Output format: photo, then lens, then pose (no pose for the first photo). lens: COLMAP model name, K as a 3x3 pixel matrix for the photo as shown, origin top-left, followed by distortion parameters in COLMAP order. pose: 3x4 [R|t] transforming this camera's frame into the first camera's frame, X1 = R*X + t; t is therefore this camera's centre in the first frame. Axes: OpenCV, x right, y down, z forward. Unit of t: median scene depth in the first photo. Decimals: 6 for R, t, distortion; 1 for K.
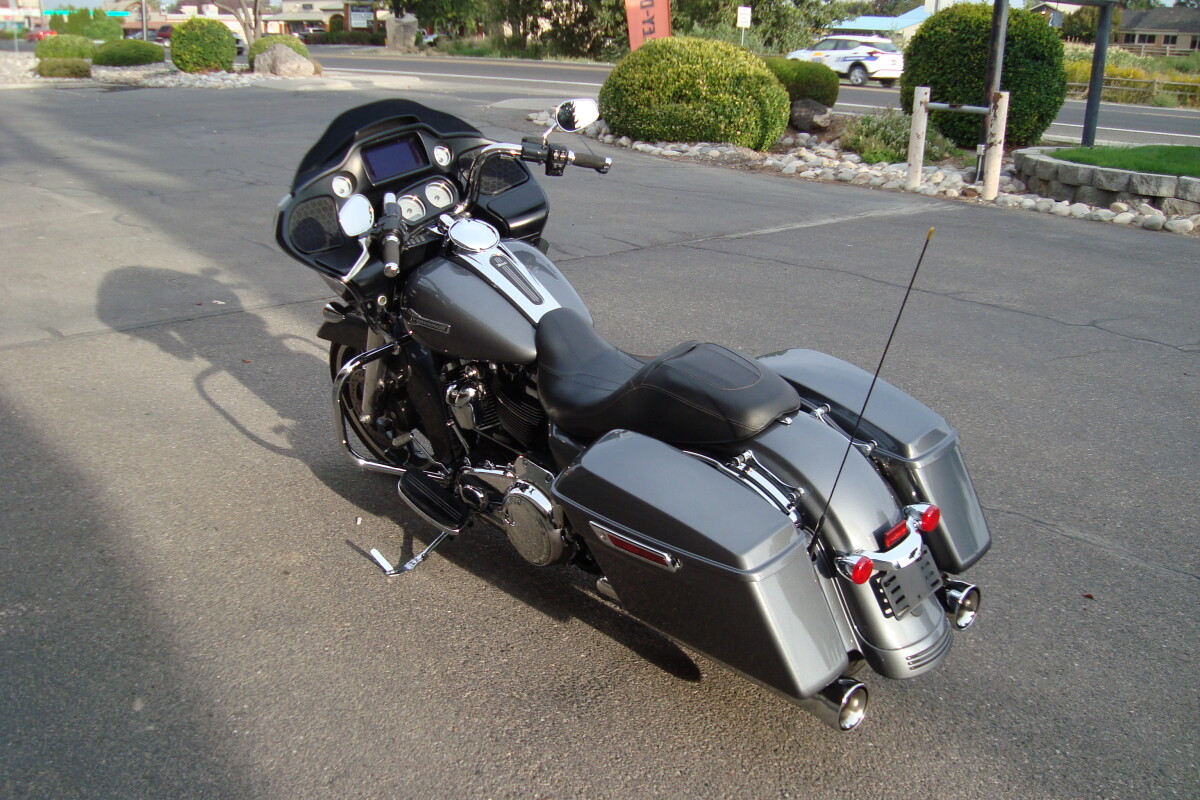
lens RADIAL K [[1159.1, 0, 594.4], [0, 1159.1, 413.5], [0, 0, 1]] dist [-0.214558, 0.231318]
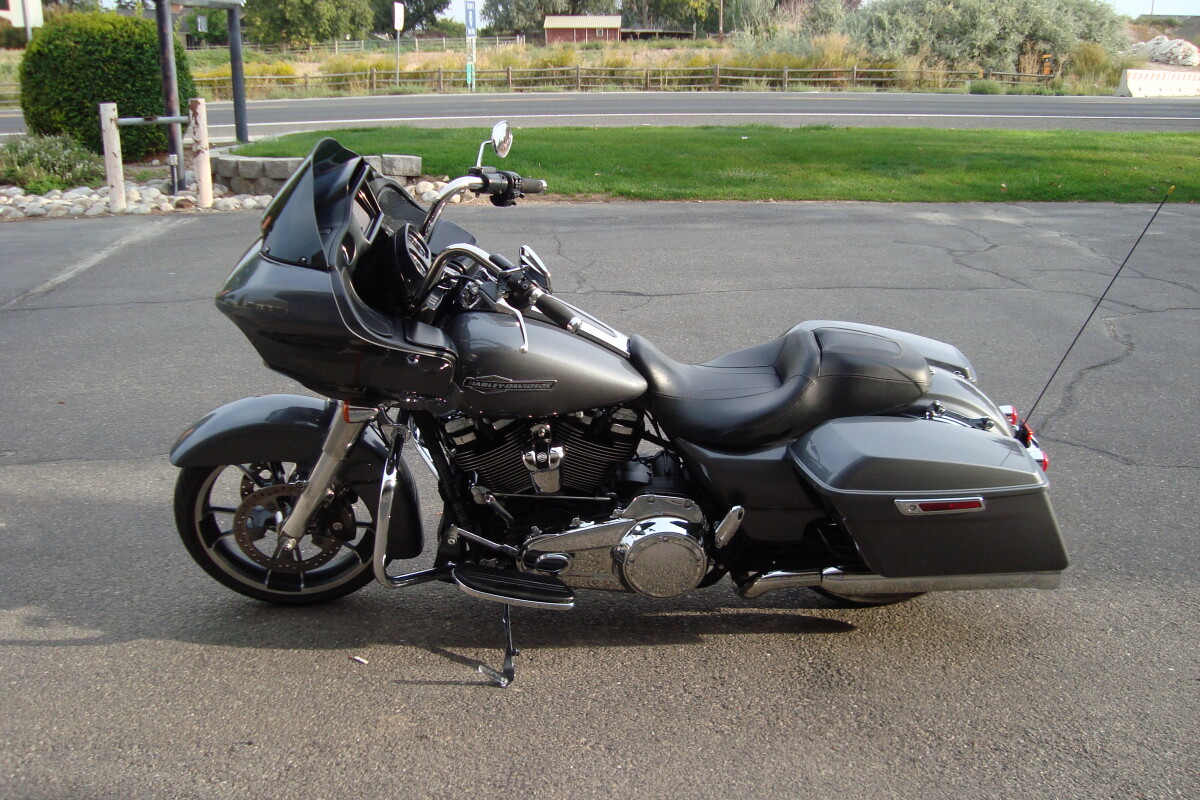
lens RADIAL K [[1159.1, 0, 594.4], [0, 1159.1, 413.5], [0, 0, 1]] dist [-0.214558, 0.231318]
pose [[0.660201, -0.261296, 0.704172, -0.138658], [0.264651, 0.958336, 0.107483, -0.025982], [-0.702918, 0.115399, 0.701847, 0.068198]]
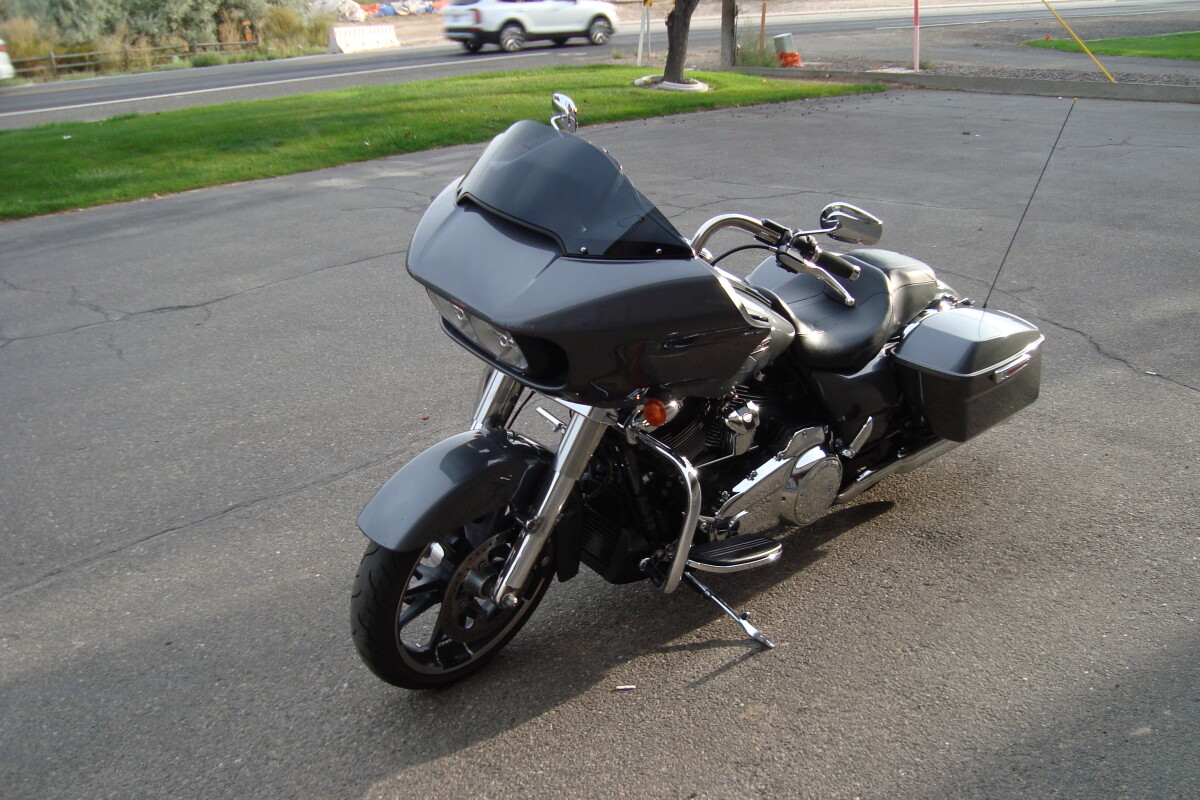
lens RADIAL K [[1174.4, 0, 612.1], [0, 1174.4, 399.3], [0, 0, 1]] dist [-0.216786, 0.237692]
pose [[0.001867, -0.359201, 0.933258, -0.186959], [0.363798, 0.869555, 0.333954, -0.071462], [-0.931476, 0.338894, 0.132300, 0.191567]]
